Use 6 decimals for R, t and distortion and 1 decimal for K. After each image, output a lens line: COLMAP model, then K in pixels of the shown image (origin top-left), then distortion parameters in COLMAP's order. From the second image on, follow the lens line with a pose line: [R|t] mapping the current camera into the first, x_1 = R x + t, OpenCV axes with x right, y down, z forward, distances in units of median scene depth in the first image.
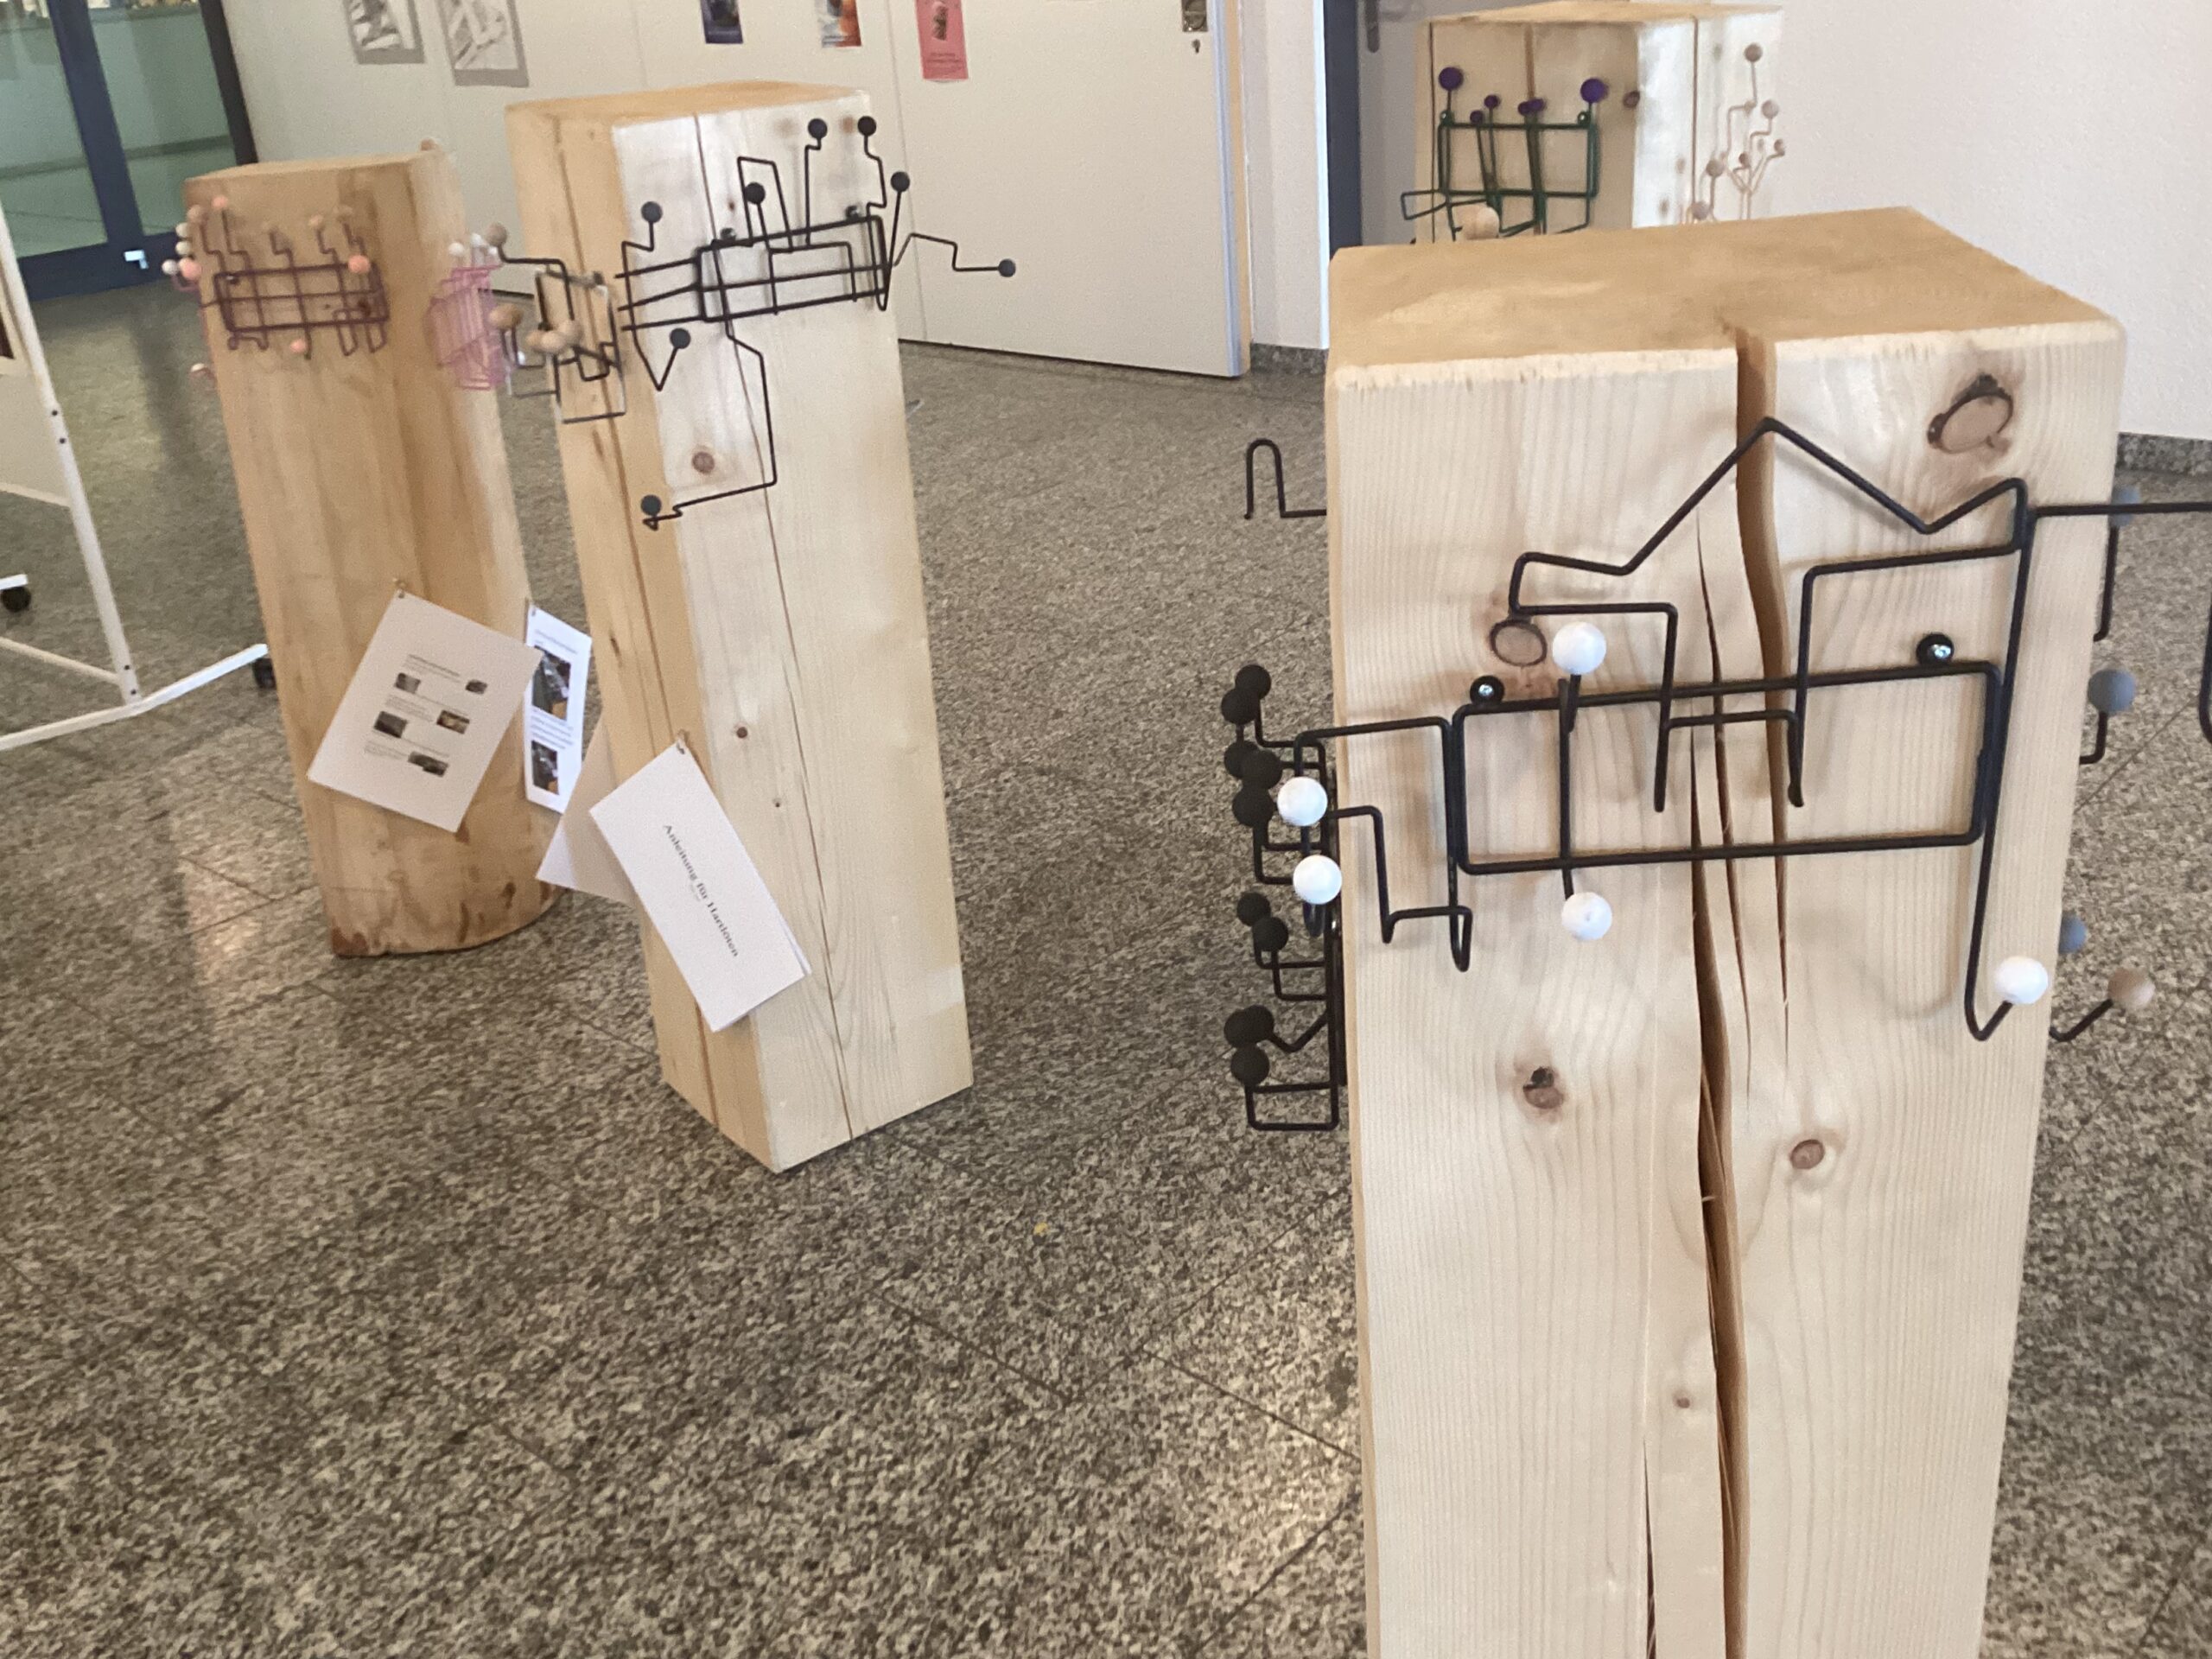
lens RADIAL K [[2119.5, 0, 1106.0], [0, 2119.5, 829.5], [0, 0, 1]] dist [0.006288, 0.007836]
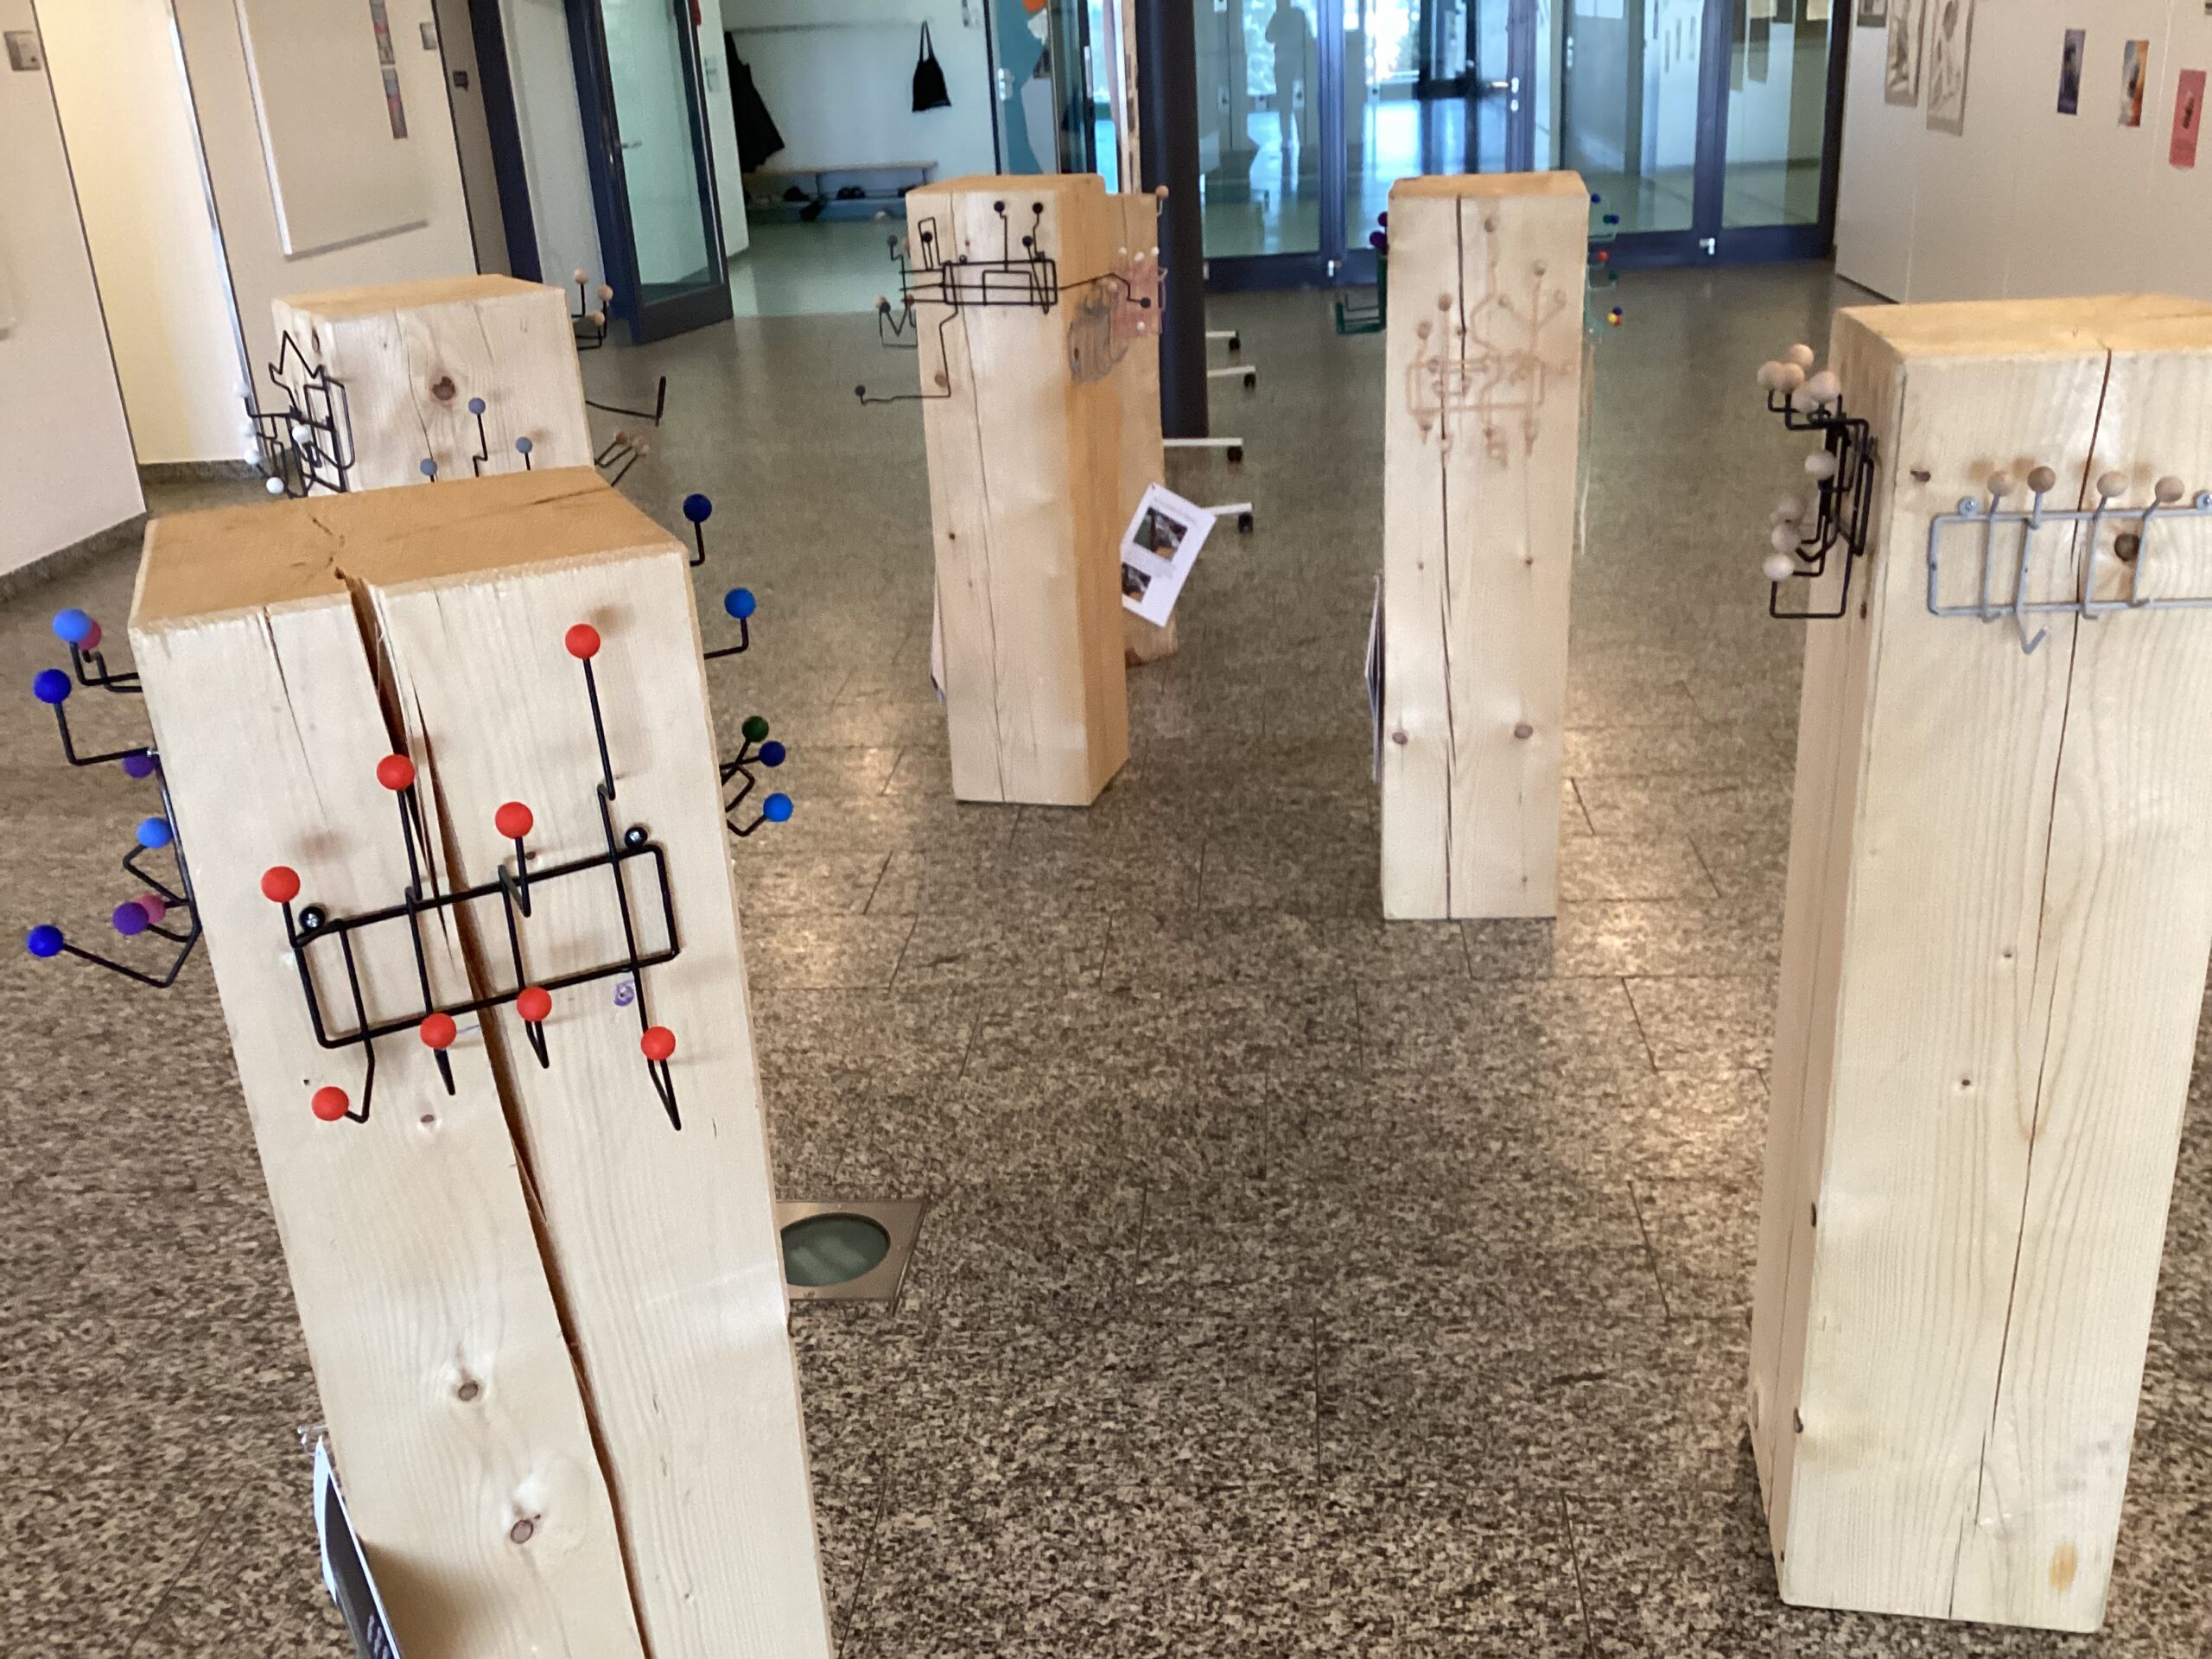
lens RADIAL K [[2041.9, 0, 1106.0], [0, 2041.9, 829.5], [0, 0, 1]] dist [0.005622, -0.006168]
pose [[0.614353, 0.327990, -0.717630, 1.285640], [-0.314874, 0.935861, 0.158172, -0.134557], [0.723480, 0.128789, 0.678225, -0.036731]]
